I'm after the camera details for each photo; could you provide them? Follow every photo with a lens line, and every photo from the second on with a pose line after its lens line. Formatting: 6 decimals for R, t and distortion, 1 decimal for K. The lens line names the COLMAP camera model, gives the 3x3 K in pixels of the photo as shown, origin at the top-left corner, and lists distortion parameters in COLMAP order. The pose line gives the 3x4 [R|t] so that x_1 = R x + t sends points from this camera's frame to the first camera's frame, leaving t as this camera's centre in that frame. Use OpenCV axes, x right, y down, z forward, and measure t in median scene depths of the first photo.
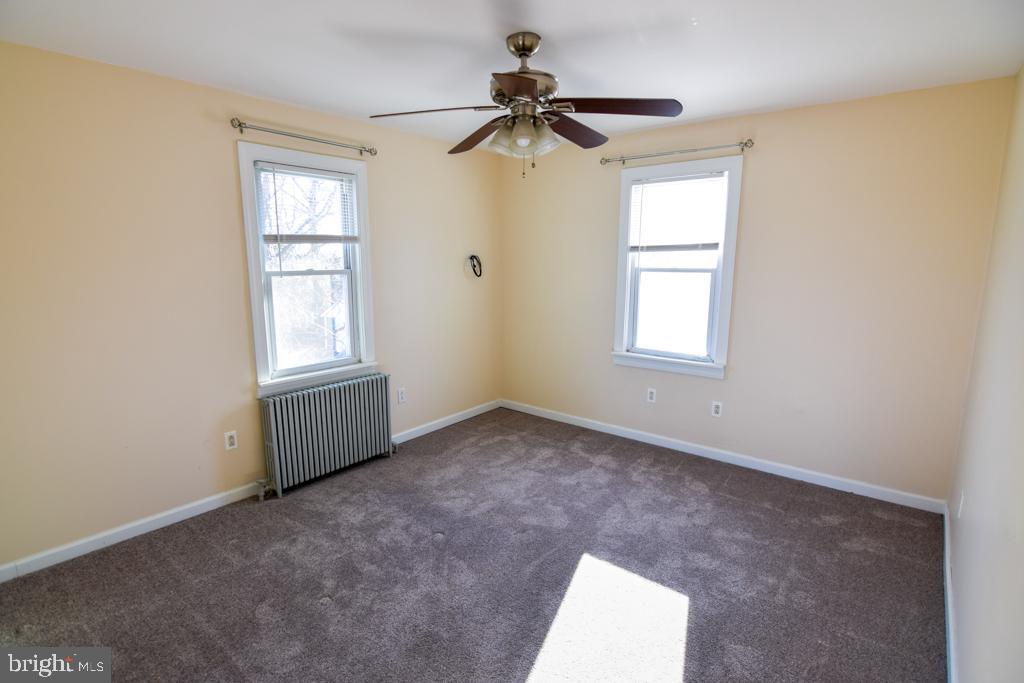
lens RADIAL K [[504.9, 0, 508.9], [0, 504.9, 347.3], [0, 0, 1]] dist [-0.016093, -0.001207]
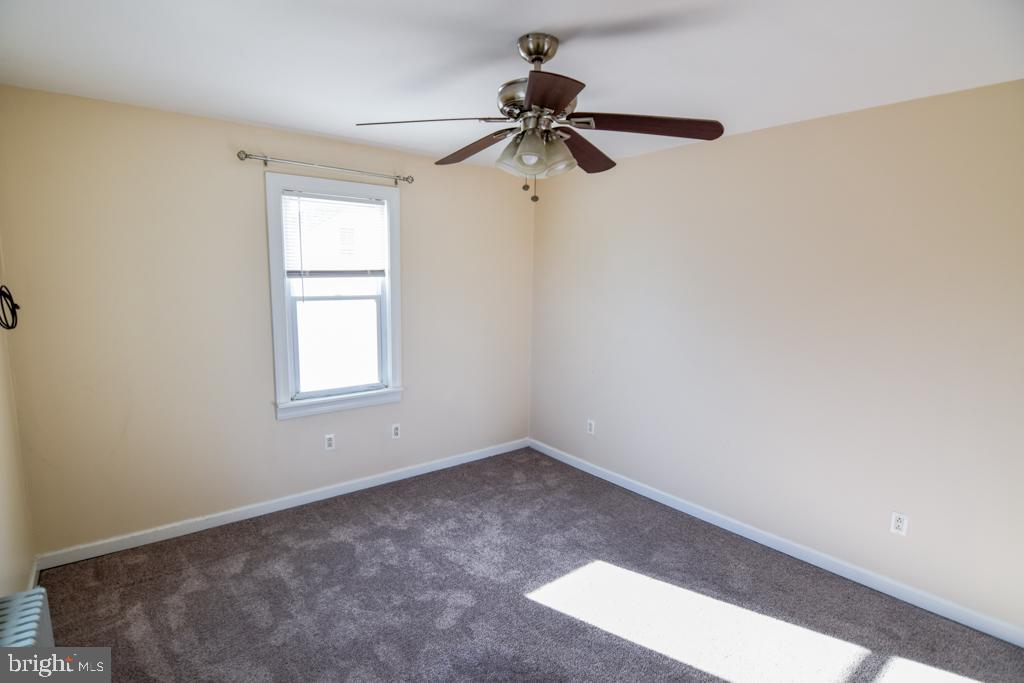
lens RADIAL K [[504.9, 0, 508.9], [0, 504.9, 347.3], [0, 0, 1]] dist [-0.016093, -0.001207]
pose [[0.216873, -0.134062, 0.966951, -0.513277], [0.159469, 0.982085, 0.100393, -0.113020], [-0.963087, 0.132426, 0.234367, 0.527581]]
